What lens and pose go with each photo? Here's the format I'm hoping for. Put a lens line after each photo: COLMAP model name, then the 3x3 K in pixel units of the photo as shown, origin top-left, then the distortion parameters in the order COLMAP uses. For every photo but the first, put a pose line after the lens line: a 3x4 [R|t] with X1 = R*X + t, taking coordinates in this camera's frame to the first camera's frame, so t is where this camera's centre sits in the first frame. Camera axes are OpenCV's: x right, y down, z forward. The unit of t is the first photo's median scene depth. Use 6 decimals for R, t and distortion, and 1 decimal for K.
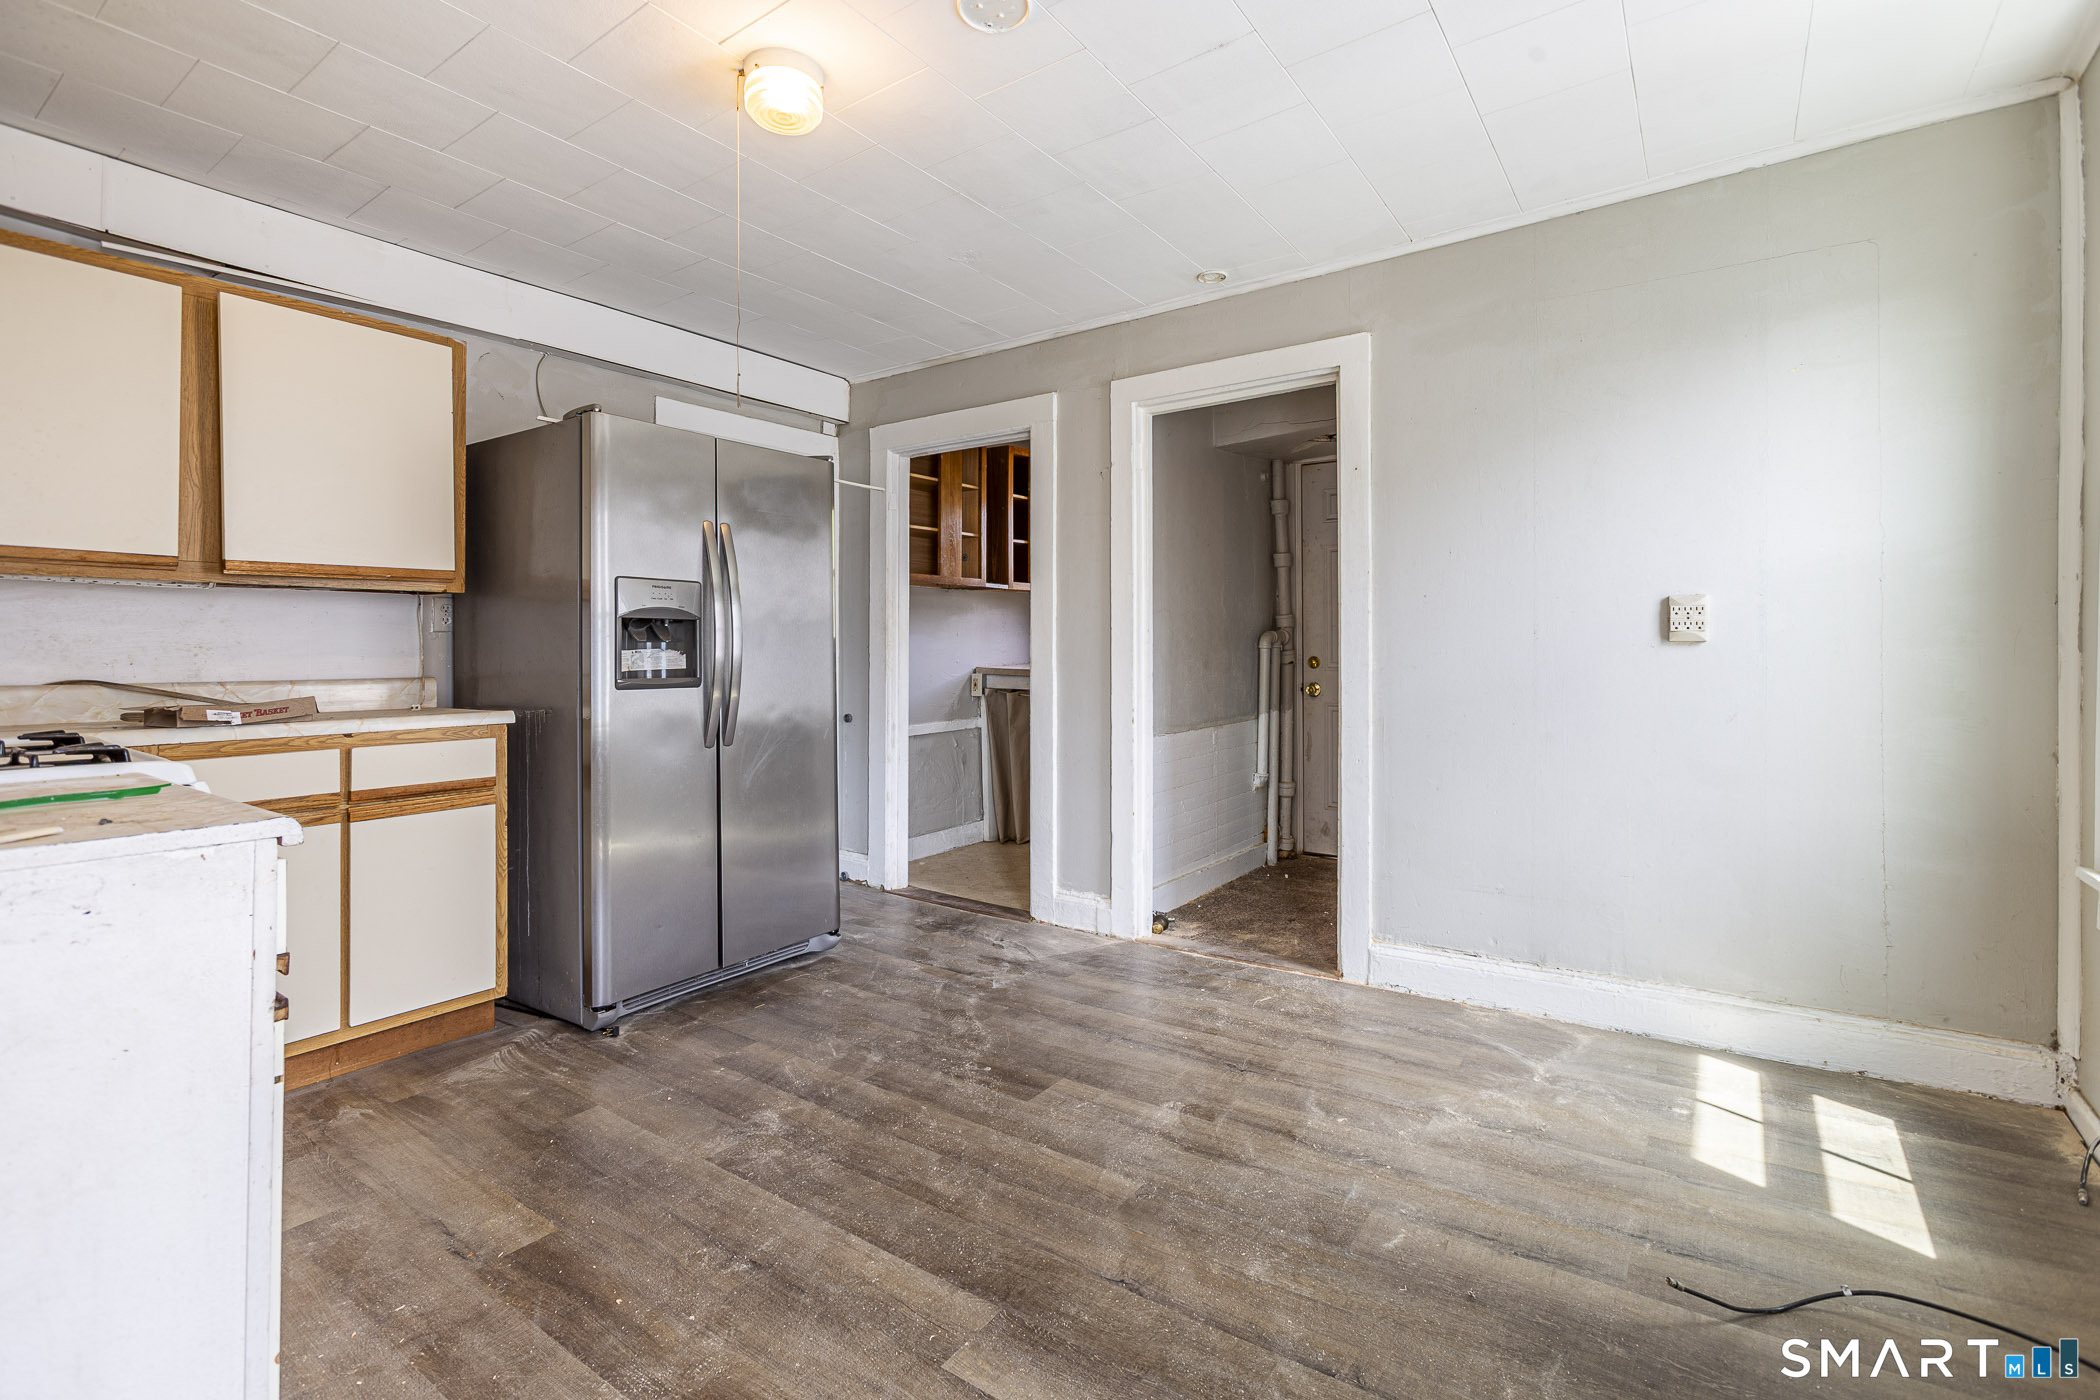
lens RADIAL K [[970.0, 0, 1107.5], [0, 970.0, 639.0], [0, 0, 1]] dist [0.002670, 0.003471]
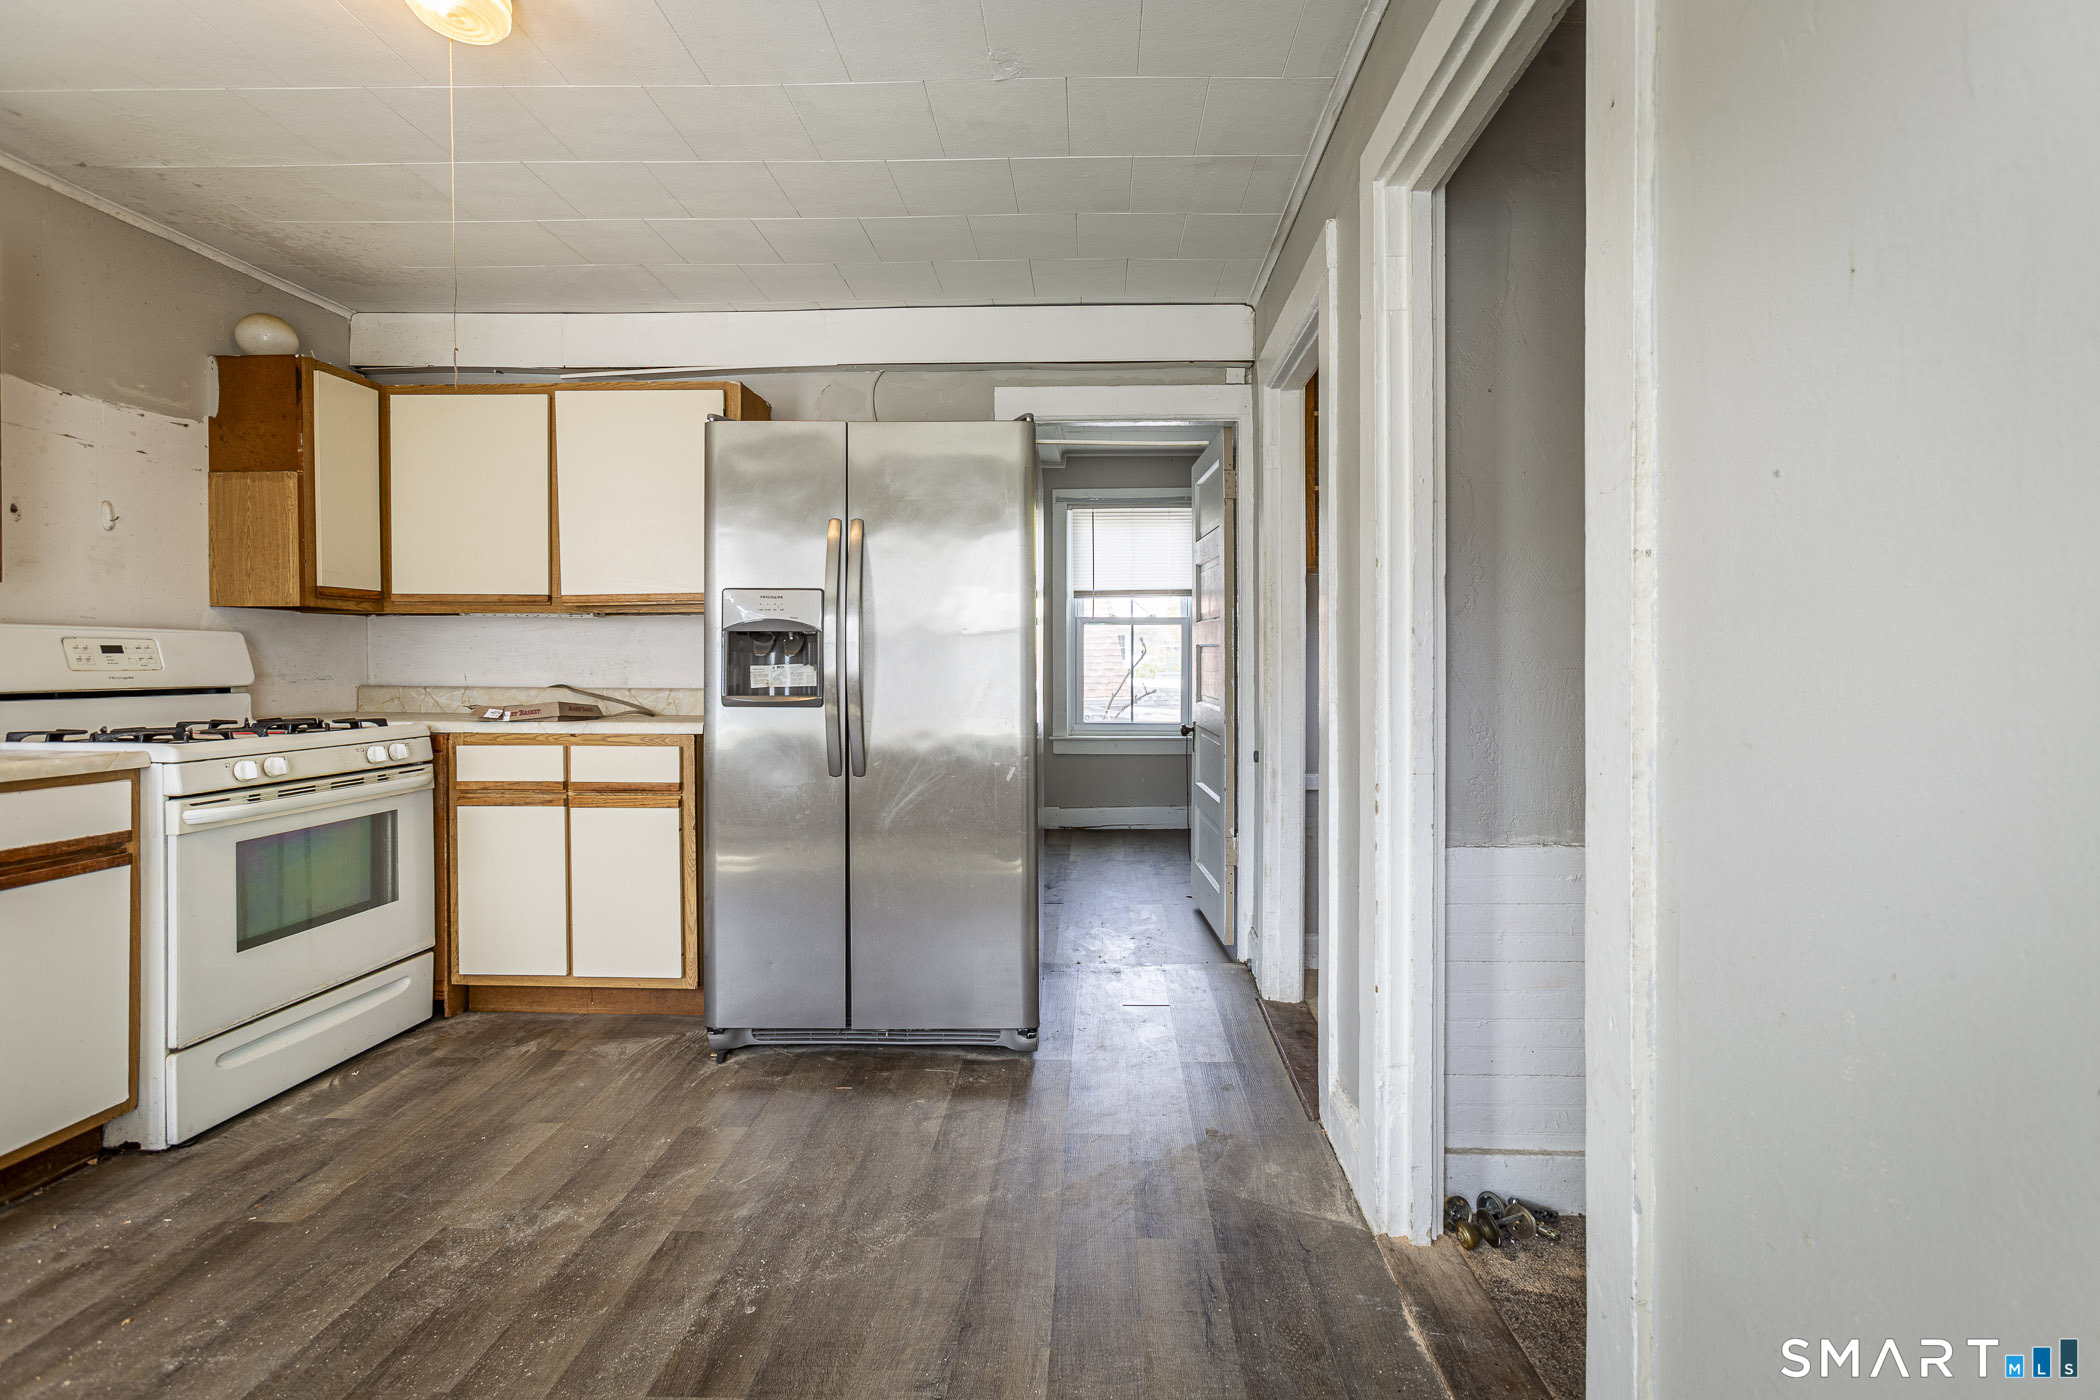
lens RADIAL K [[970.0, 0, 1098.5], [0, 970.0, 678.2], [0, 0, 1]] dist [0.002670, 0.003471]
pose [[0.520293, 0.006992, -0.853959, 0.464441], [0.001234, 0.999959, 0.008939, 0.014806], [0.853987, -0.005704, 0.520264, 0.734672]]
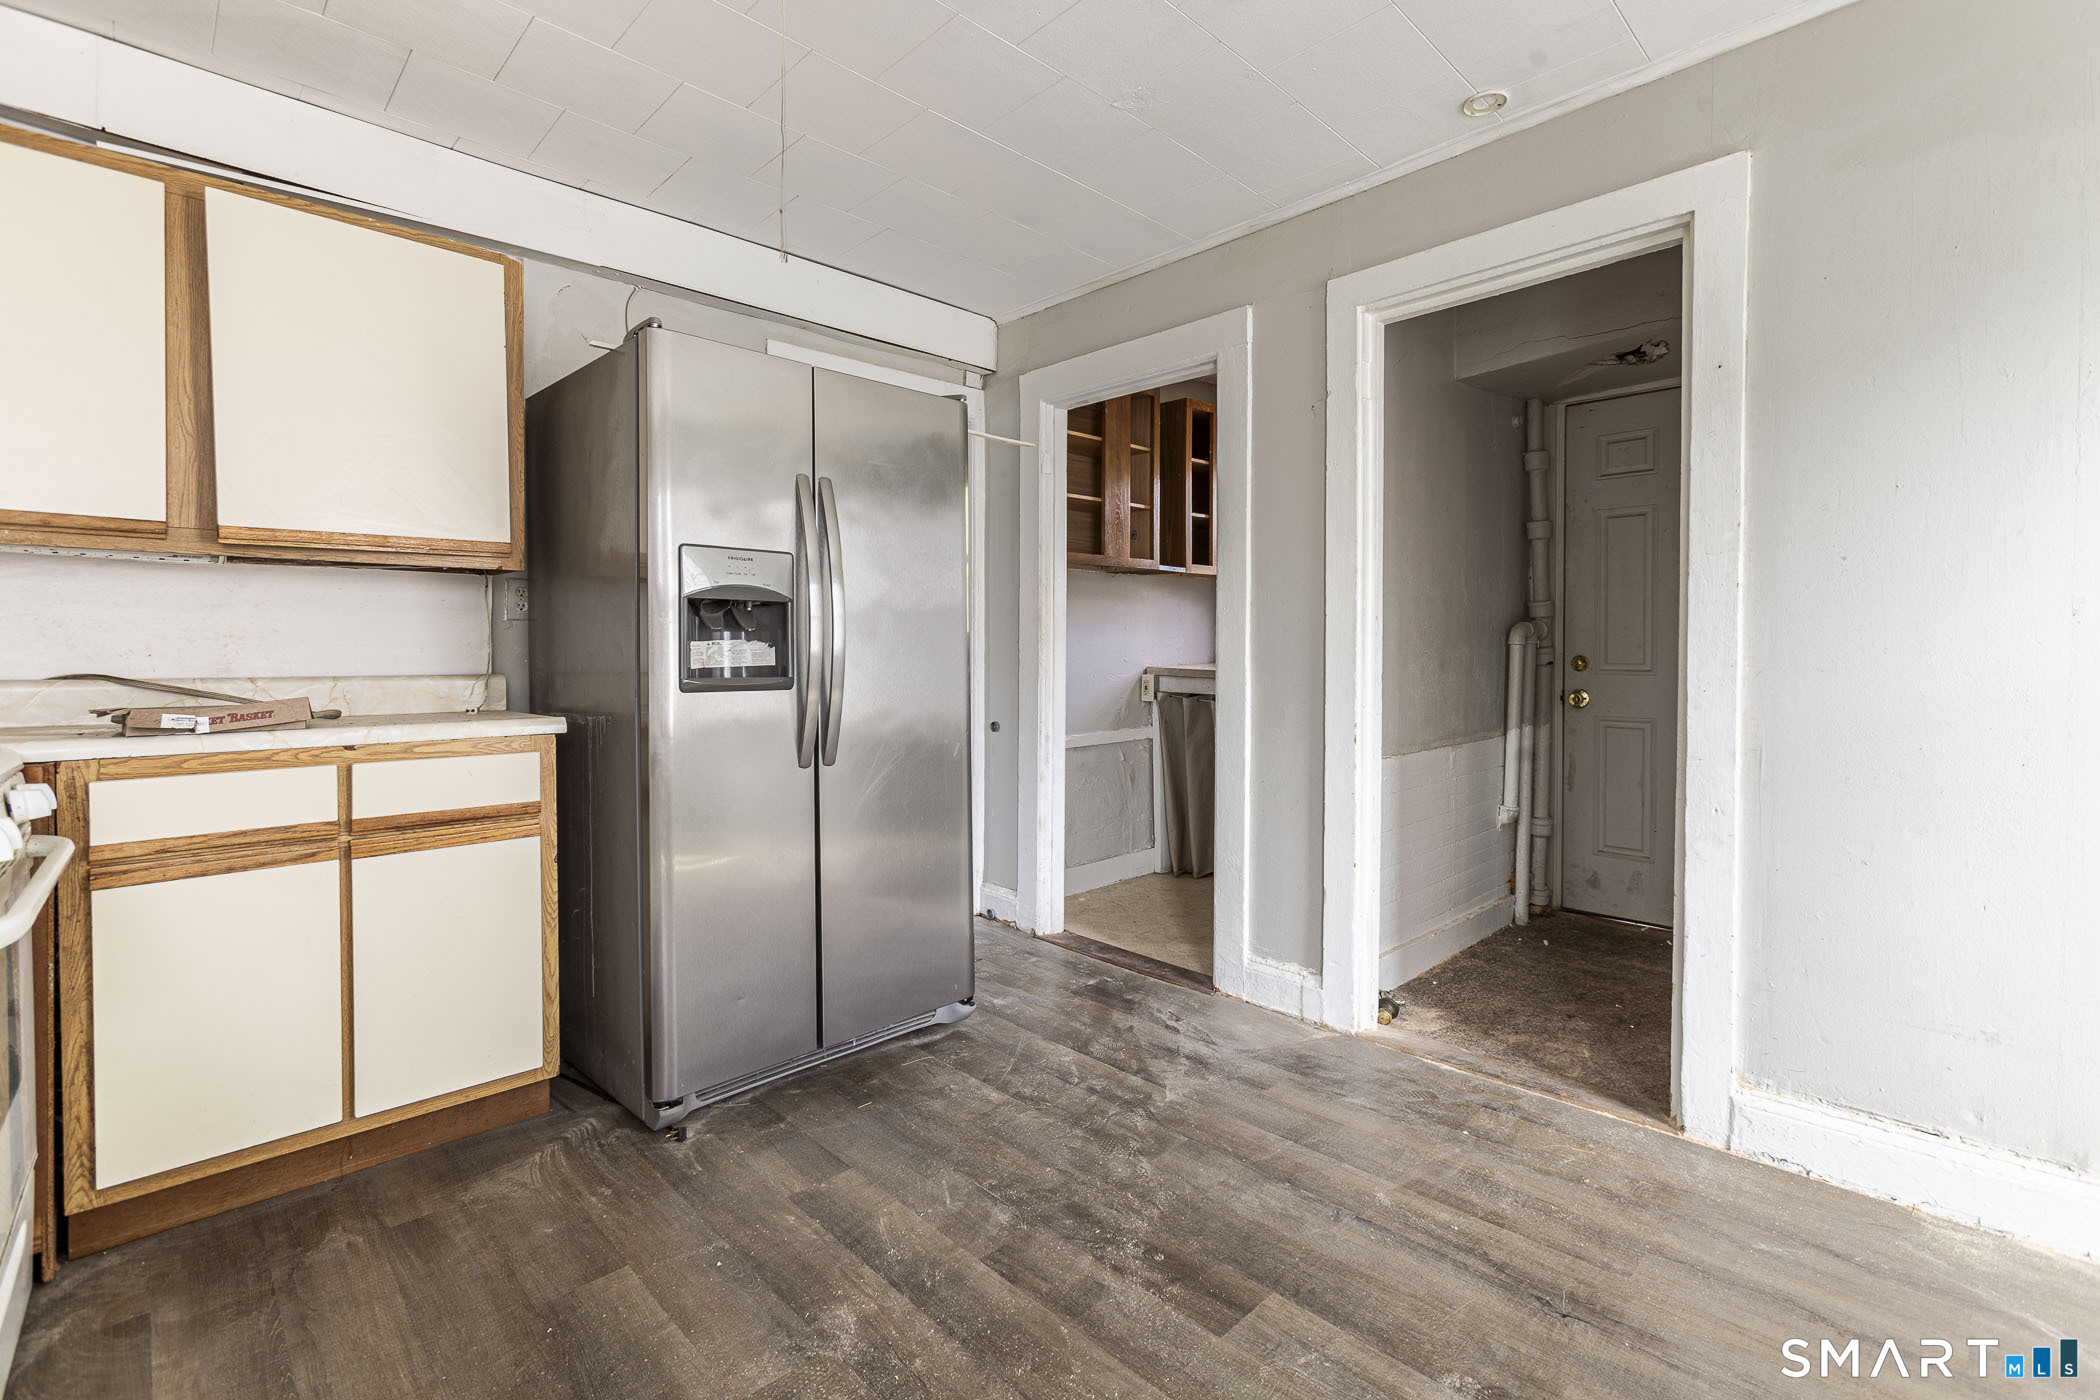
lens RADIAL K [[970.0, 0, 1087.1], [0, 970.0, 648.4], [0, 0, 1]] dist [0.002670, 0.003471]
pose [[0.980399, 0.004254, -0.196979, -0.034461], [-0.002262, 0.999944, 0.010335, 0.007845], [0.197011, -0.009686, 0.980353, 0.277439]]
